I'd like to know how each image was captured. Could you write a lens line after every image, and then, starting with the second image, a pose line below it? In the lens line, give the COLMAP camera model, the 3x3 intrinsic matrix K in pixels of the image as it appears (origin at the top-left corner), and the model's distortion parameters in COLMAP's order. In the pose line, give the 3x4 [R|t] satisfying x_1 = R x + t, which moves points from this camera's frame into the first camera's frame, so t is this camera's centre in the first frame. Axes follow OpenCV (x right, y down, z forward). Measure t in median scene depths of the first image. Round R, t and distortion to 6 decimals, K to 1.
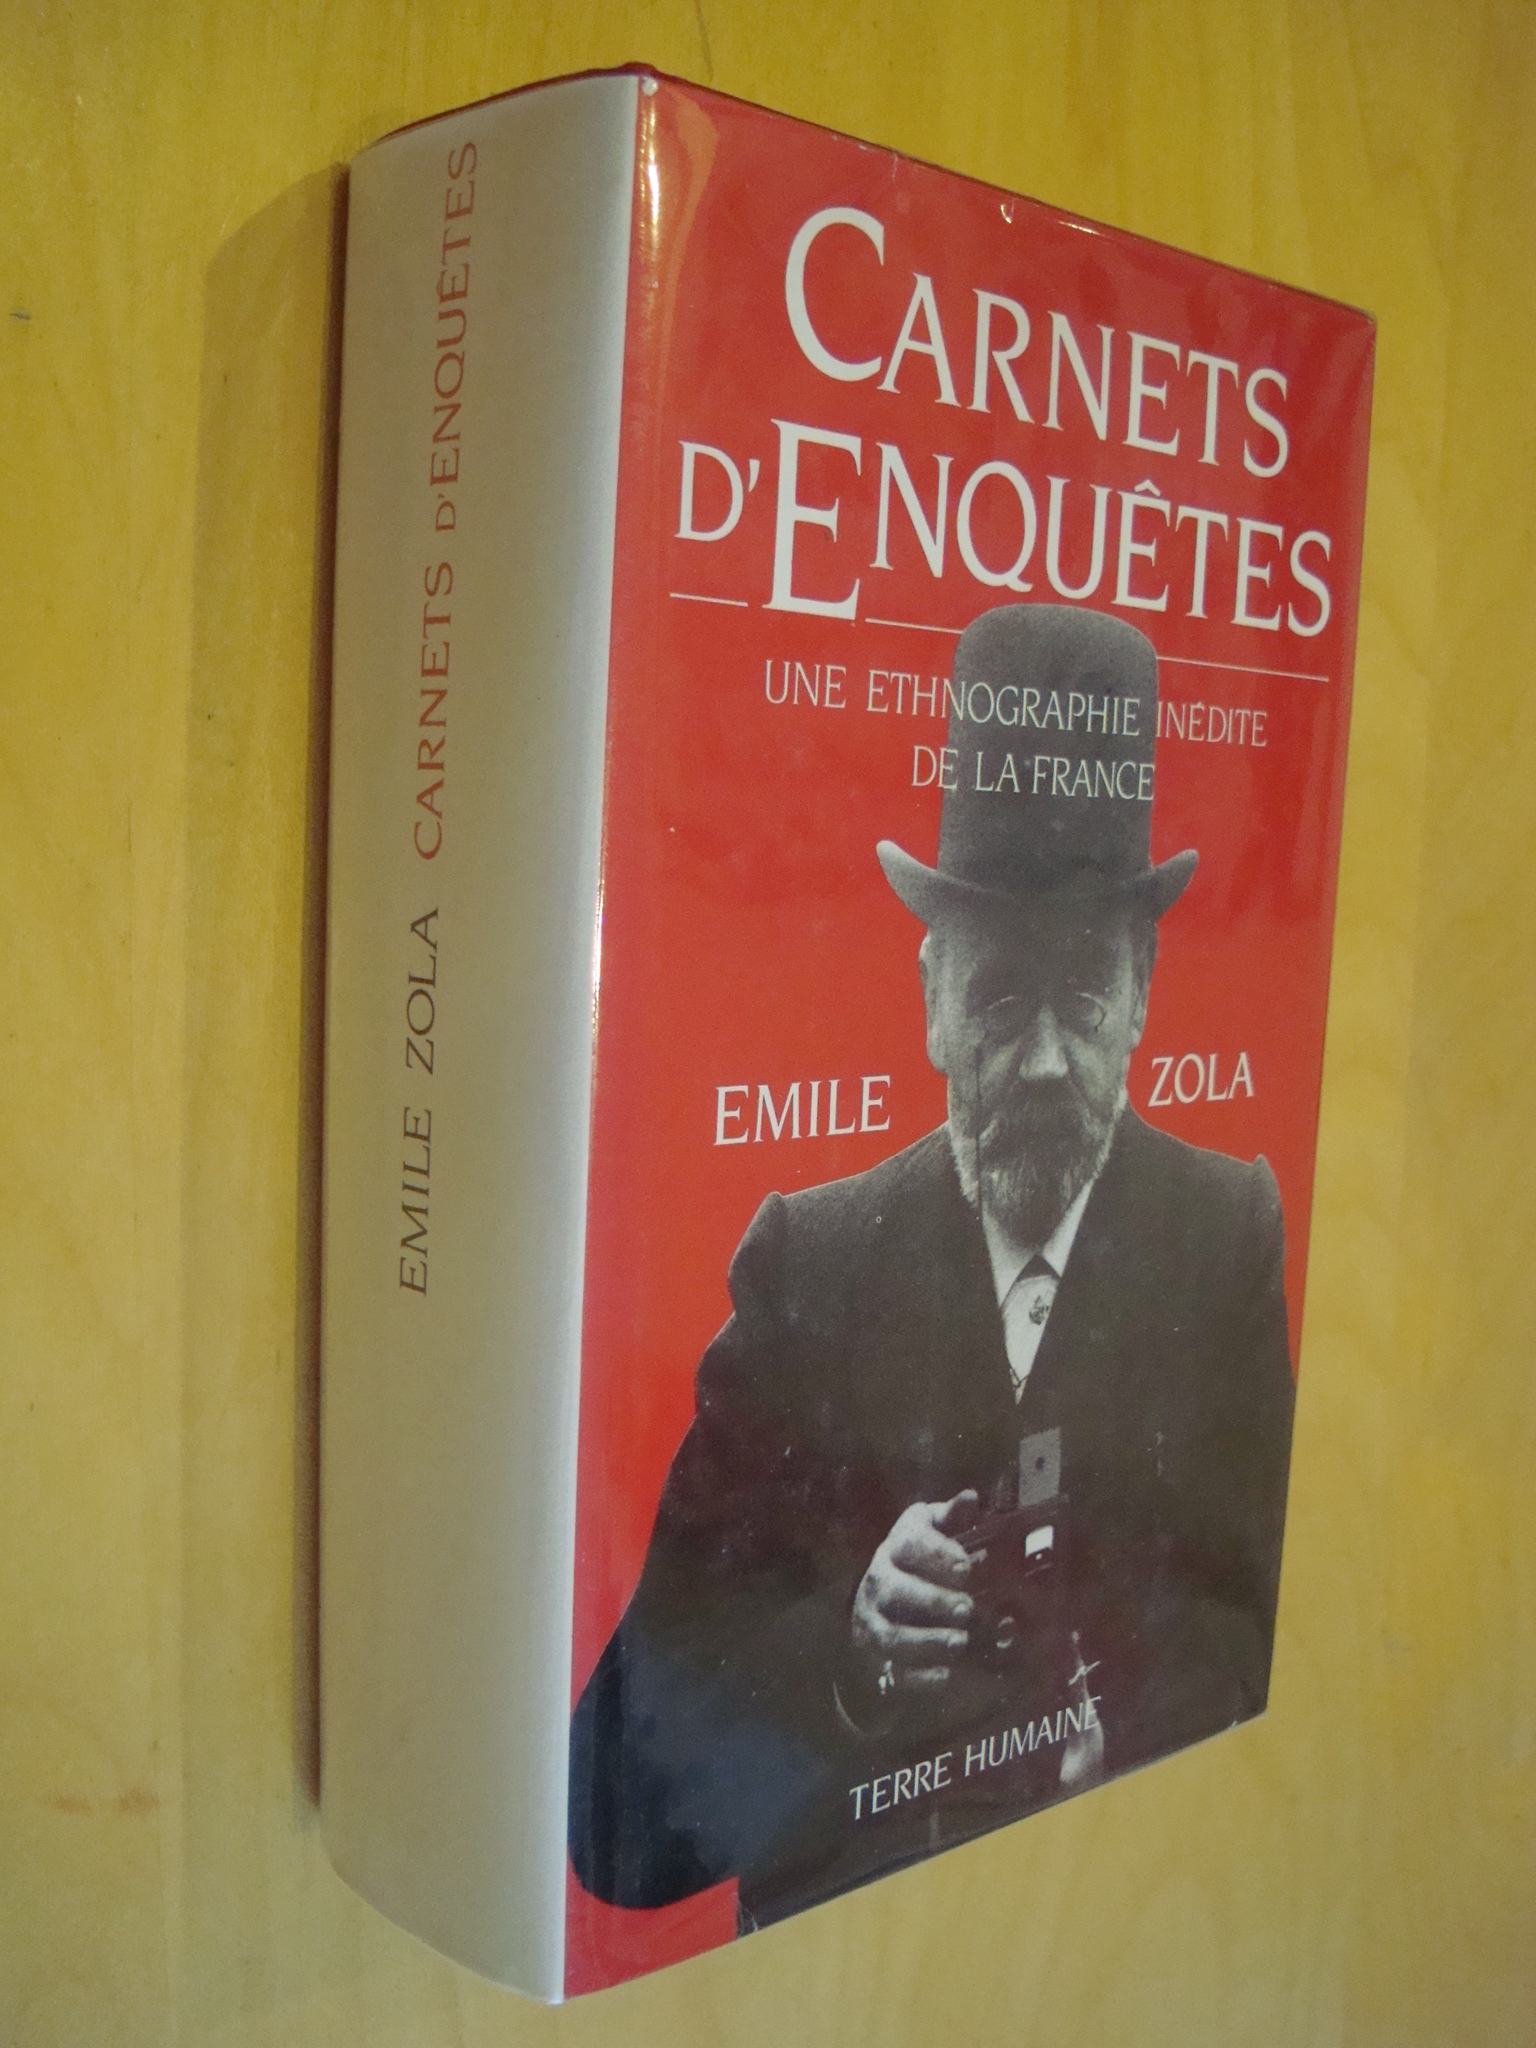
lens RADIAL K [[2130.3, 0, 768.0], [0, 2130.3, 1024.1], [0, 0, 1]] dist [-0.001979, 0.000000]
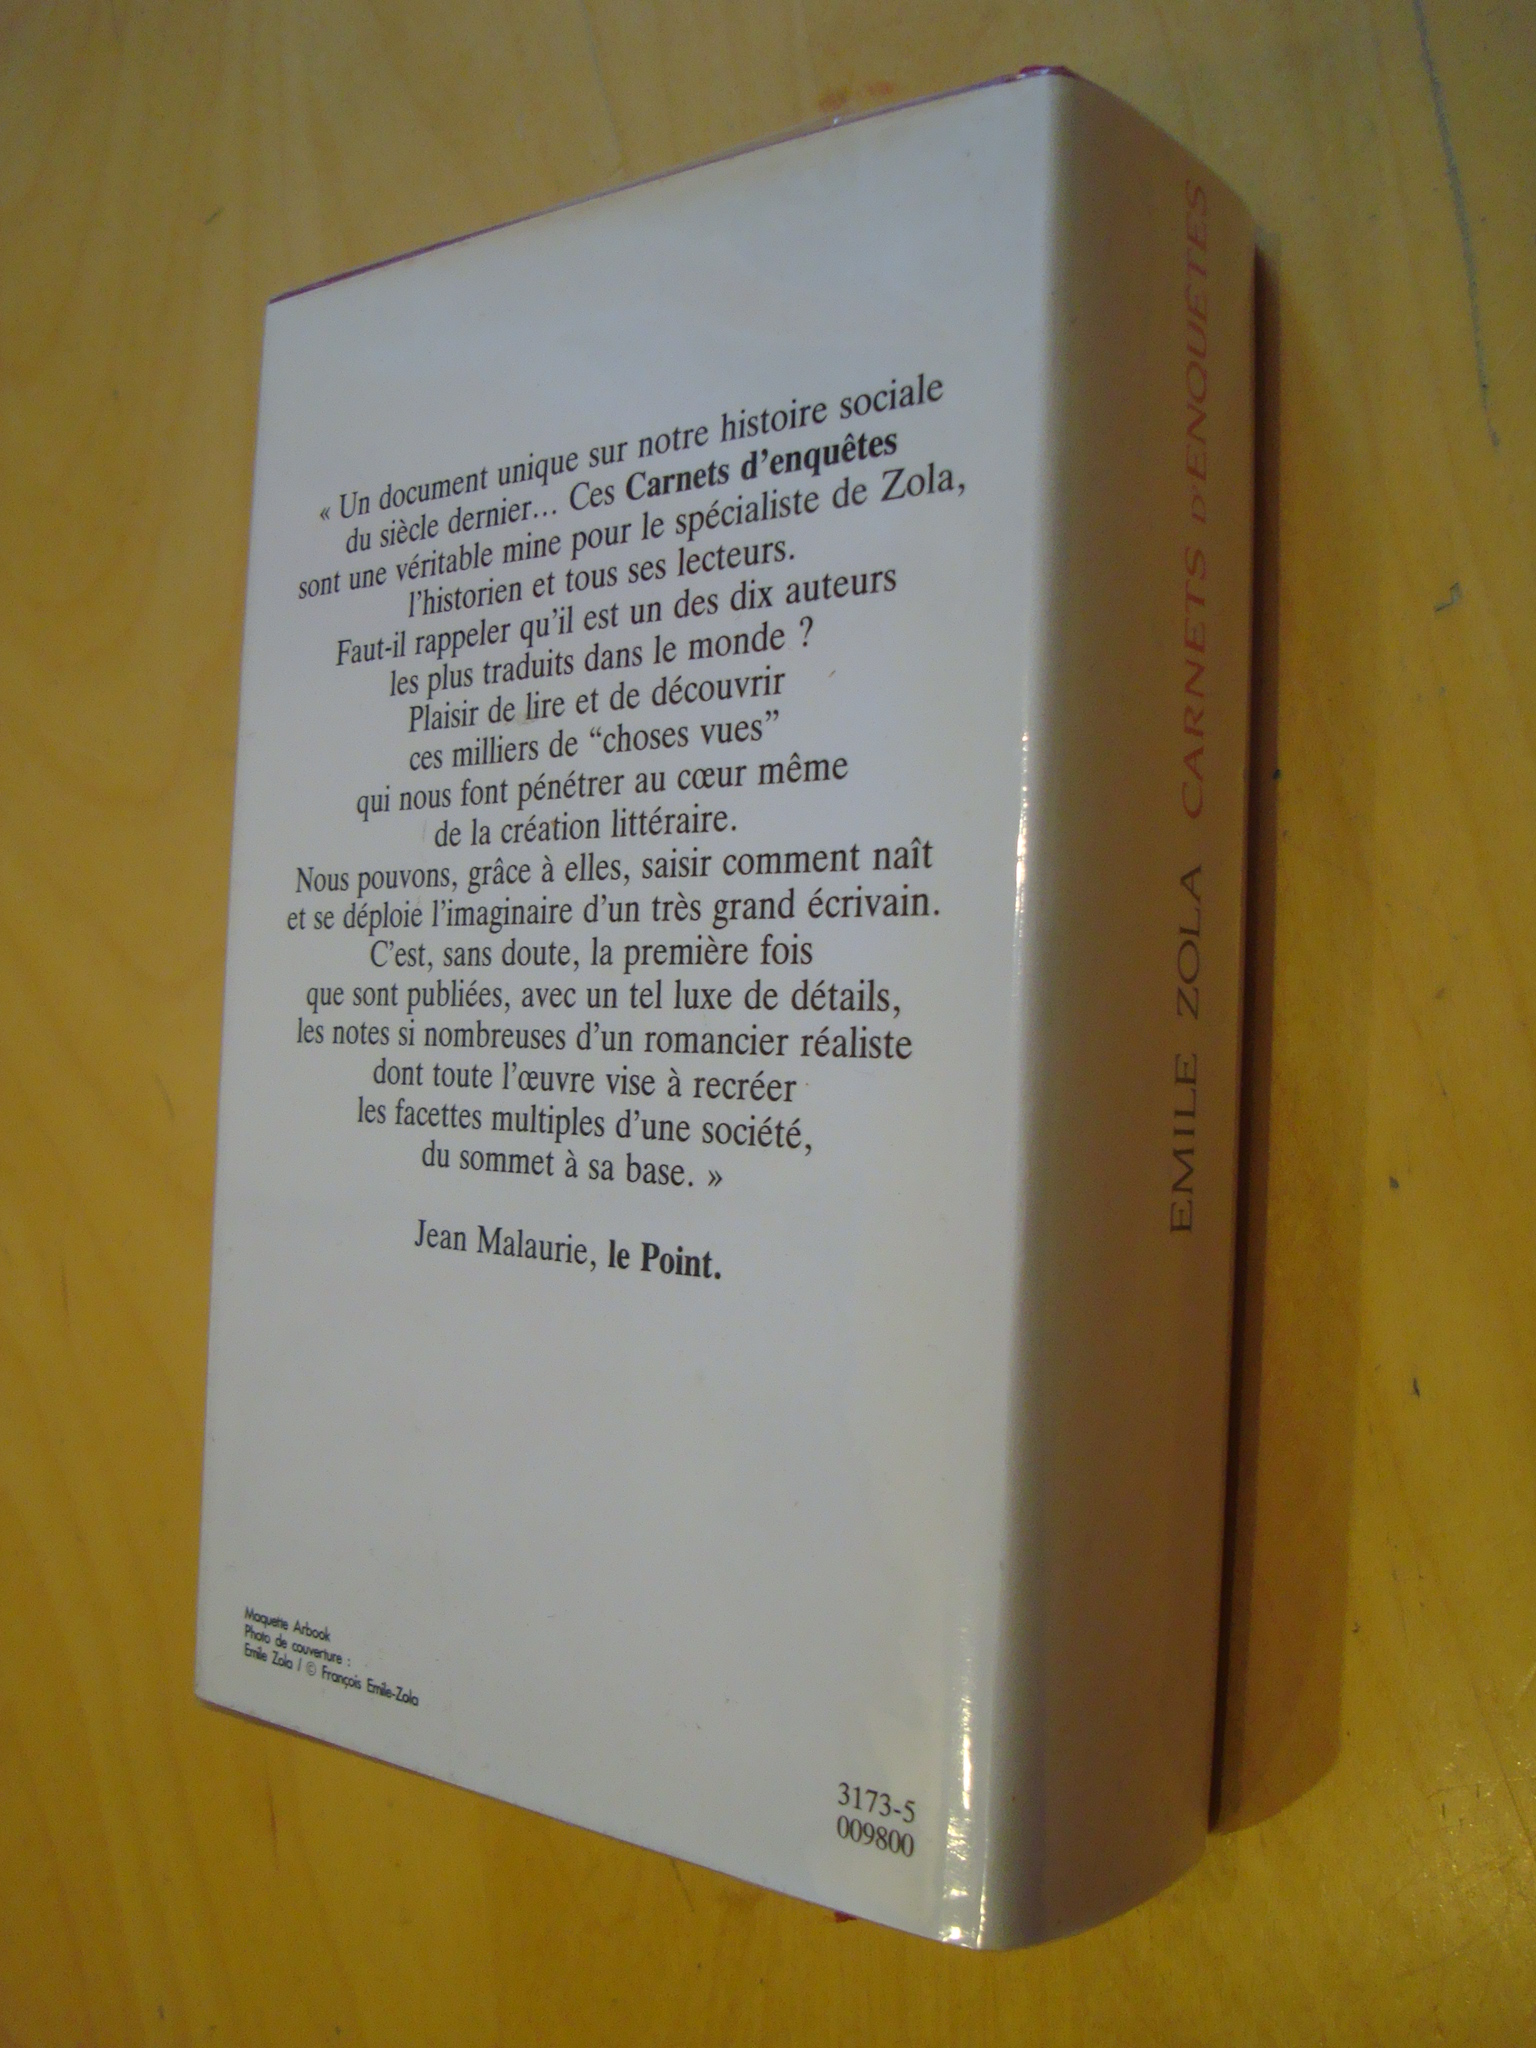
lens RADIAL K [[2130.3, 0, 768.3], [0, 2130.3, 1021.7], [0, 0, 1]] dist [-0.001979, 0.000000]
pose [[-0.135396, -0.011192, 0.990728, -1.187804], [0.059533, 0.998038, 0.019410, -0.008952], [-0.989001, 0.061609, -0.134464, 1.357673]]
